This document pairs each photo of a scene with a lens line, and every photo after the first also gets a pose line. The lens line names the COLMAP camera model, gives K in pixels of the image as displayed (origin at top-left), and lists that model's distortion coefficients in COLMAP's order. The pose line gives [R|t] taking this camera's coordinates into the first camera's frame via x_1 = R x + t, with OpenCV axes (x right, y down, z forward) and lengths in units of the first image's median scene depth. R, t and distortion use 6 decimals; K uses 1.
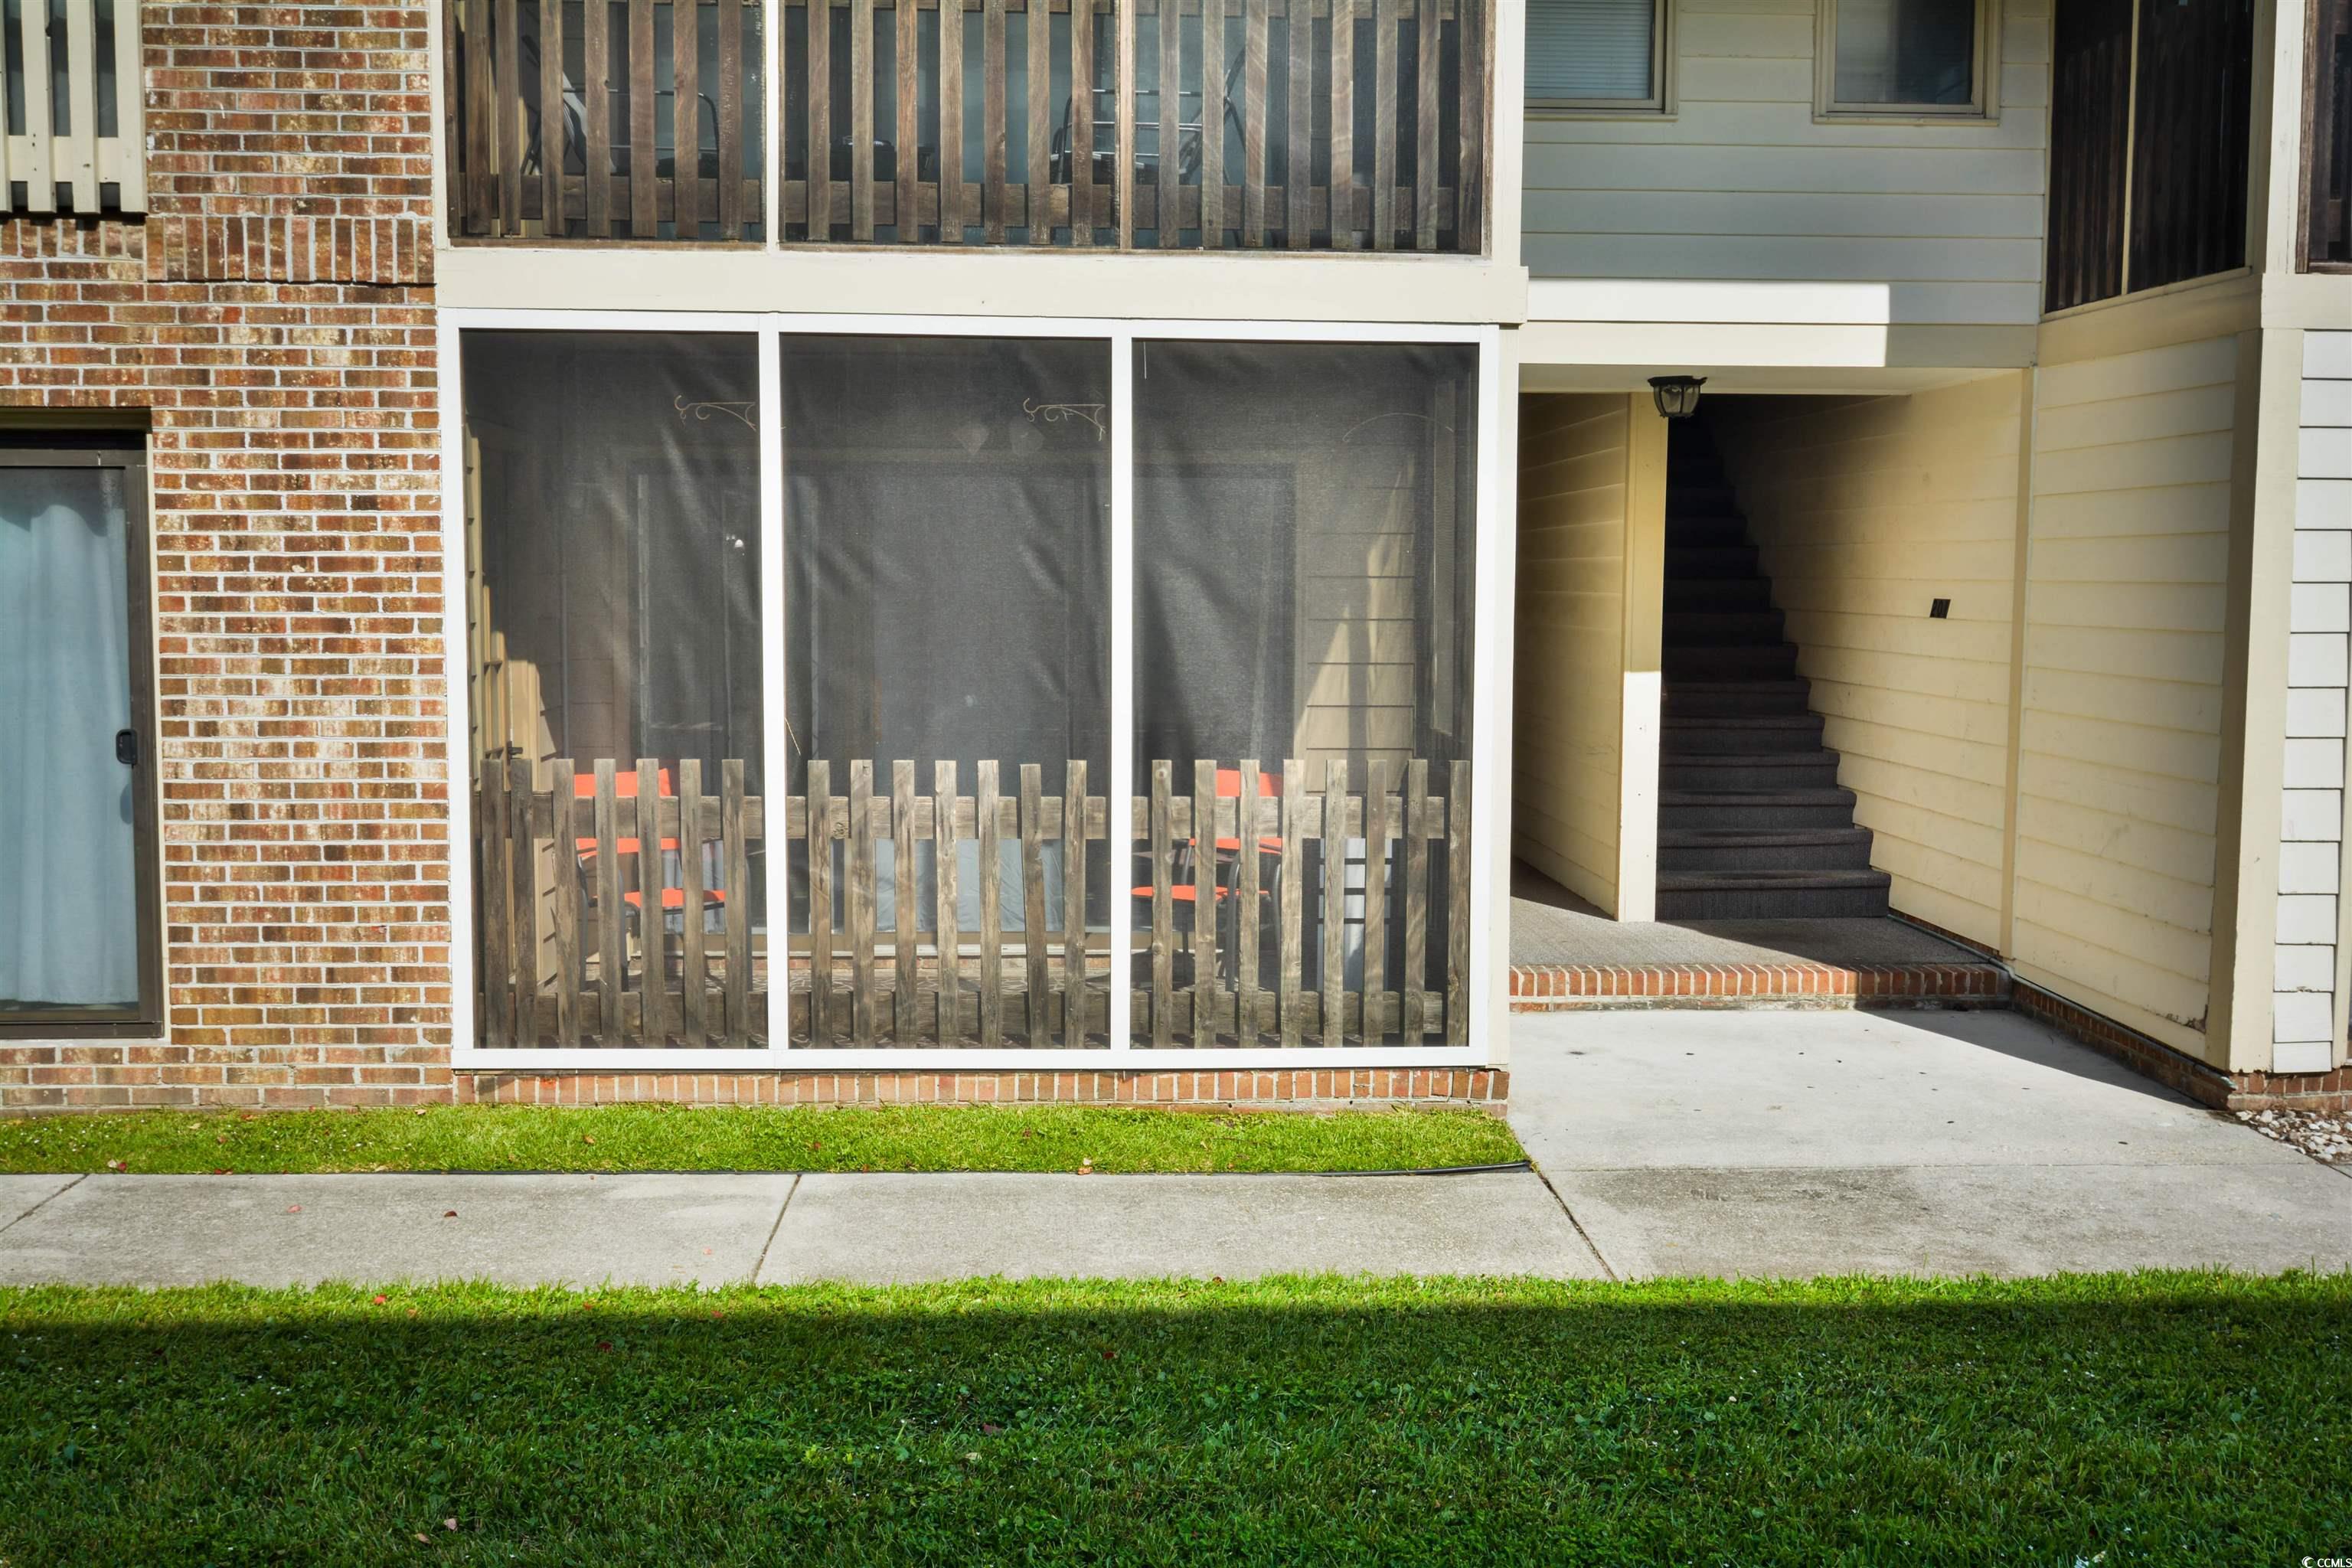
lens RADIAL K [[2314.6, 0, 1175.5], [0, 2314.6, 783.9], [0, 0, 1]] dist [0.009540, -0.003600]
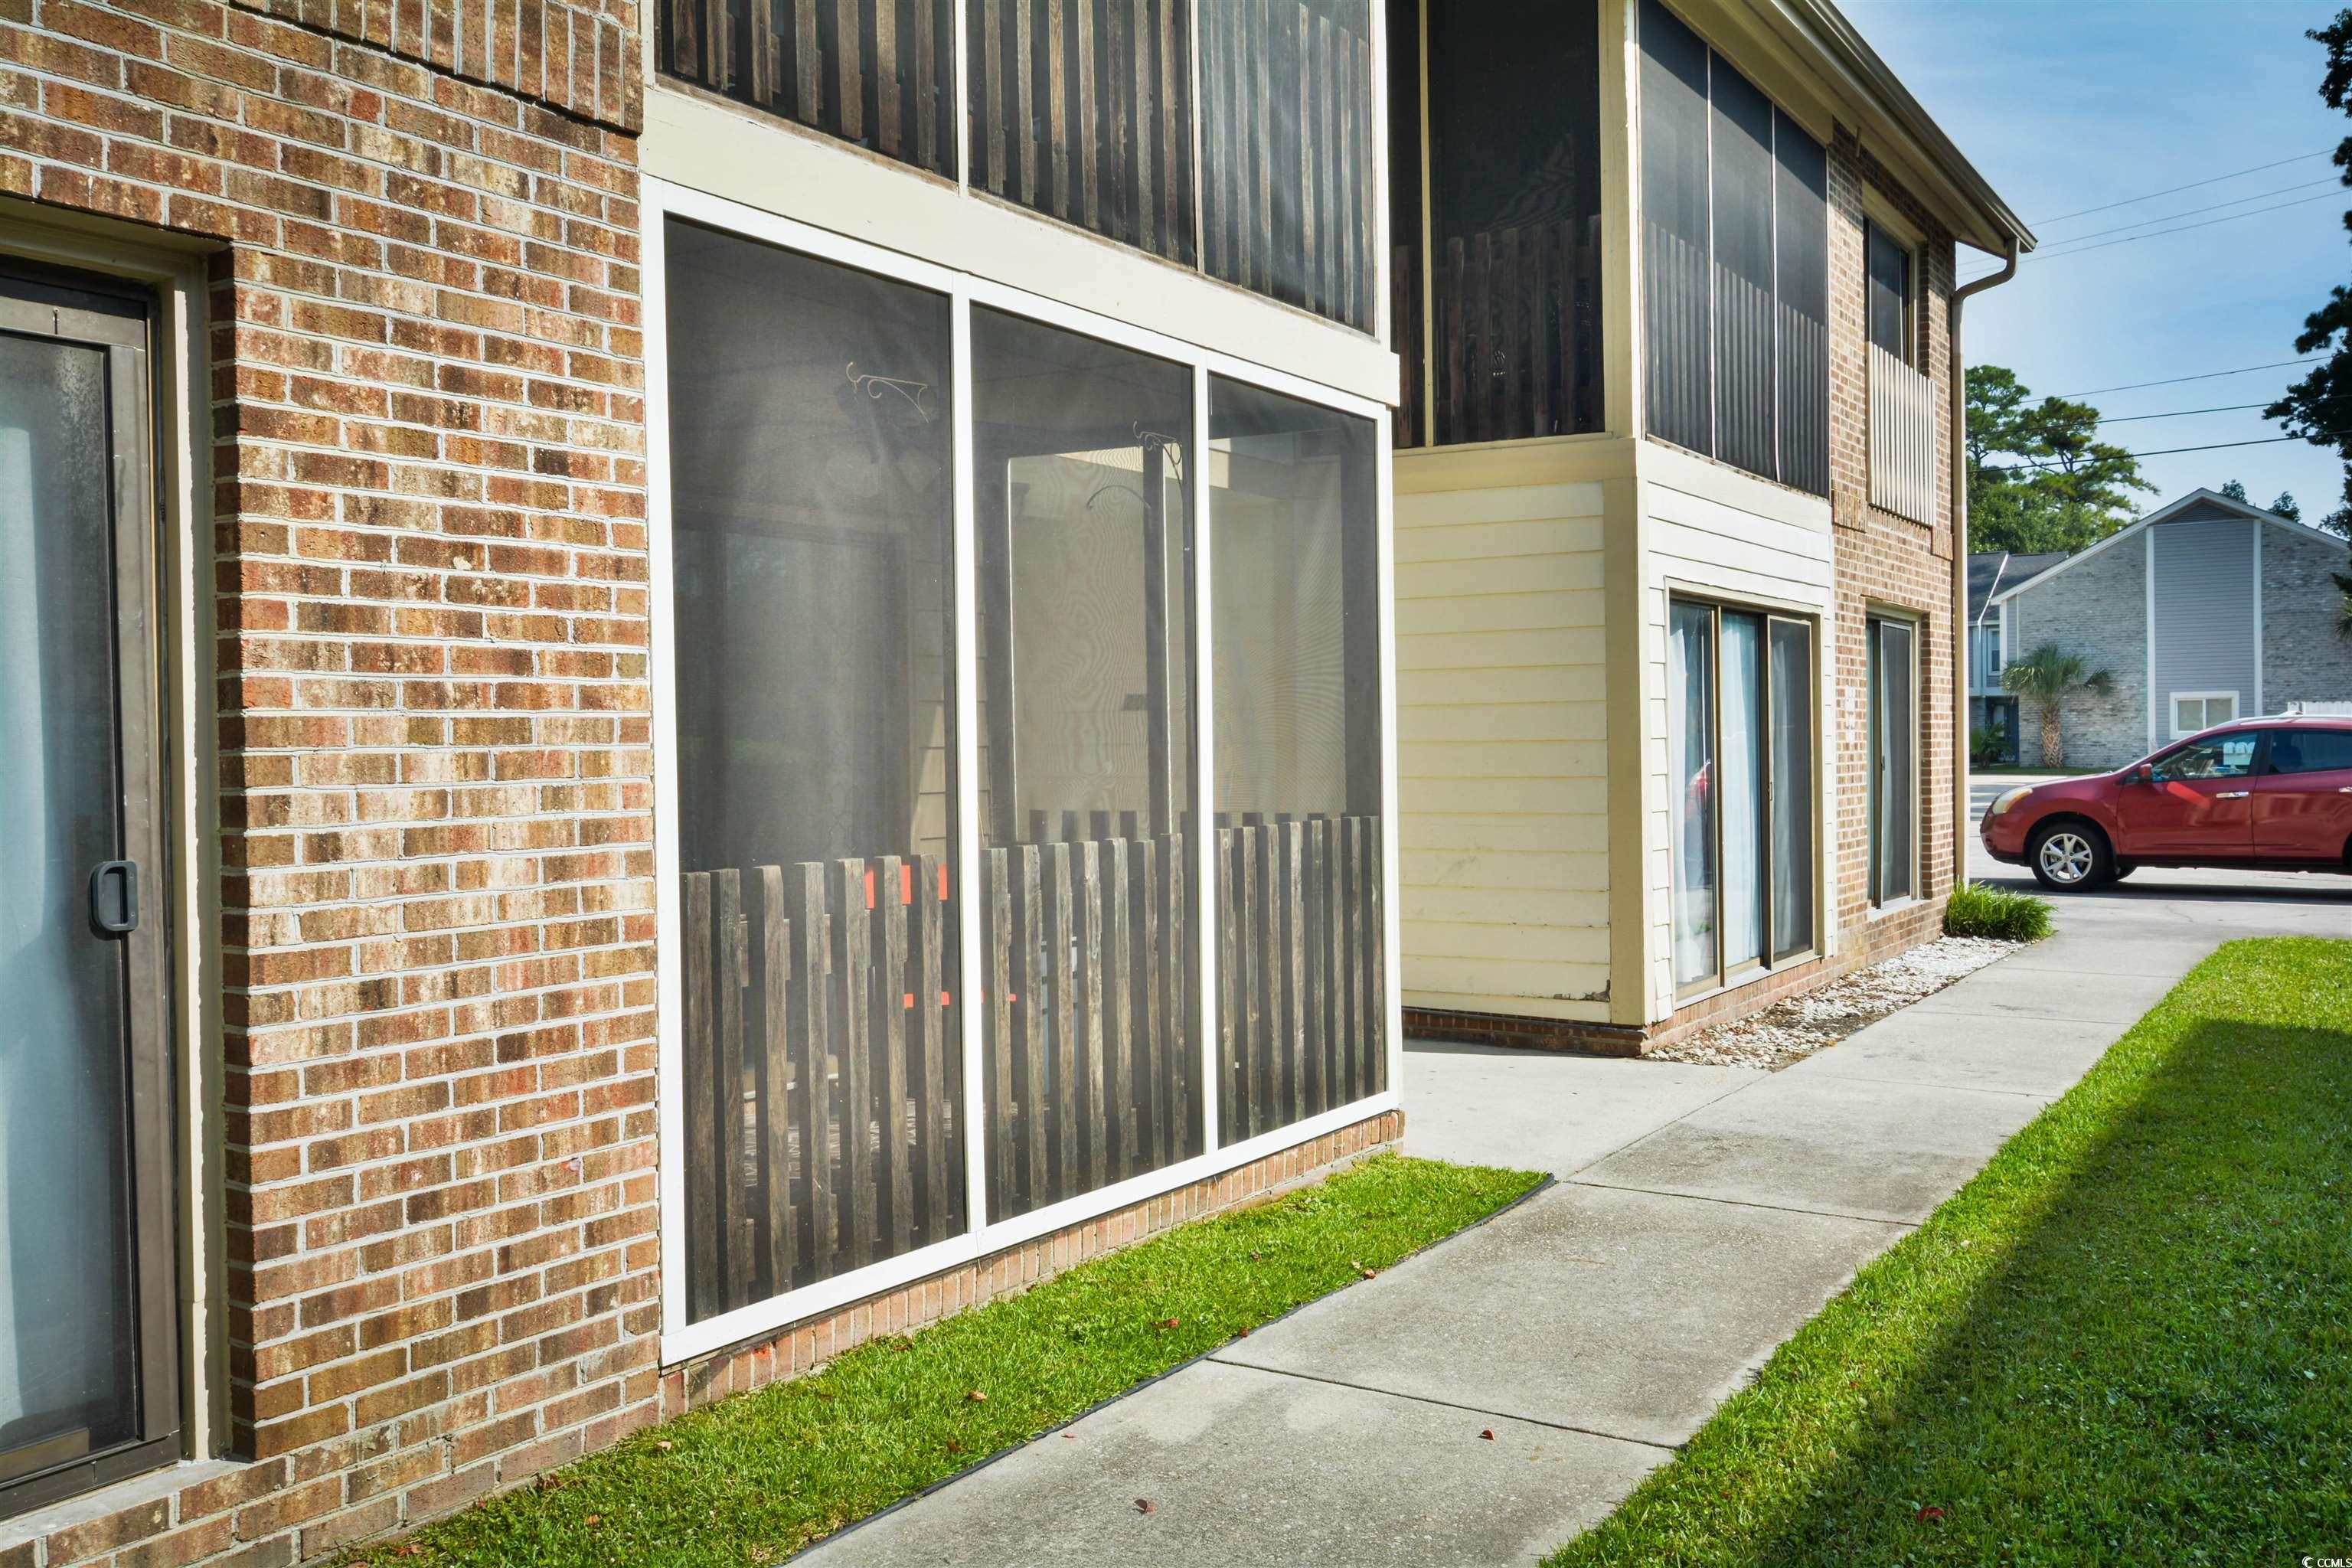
lens RADIAL K [[2008.4, 0, 1176.4], [0, 2008.4, 781.3], [0, 0, 1]] dist [-0.001271, -0.002538]
pose [[0.574272, -0.028274, 0.818176, -0.687809], [0.087636, 0.995784, -0.027099, -0.009073], [-0.813960, 0.087264, 0.574329, 0.569045]]
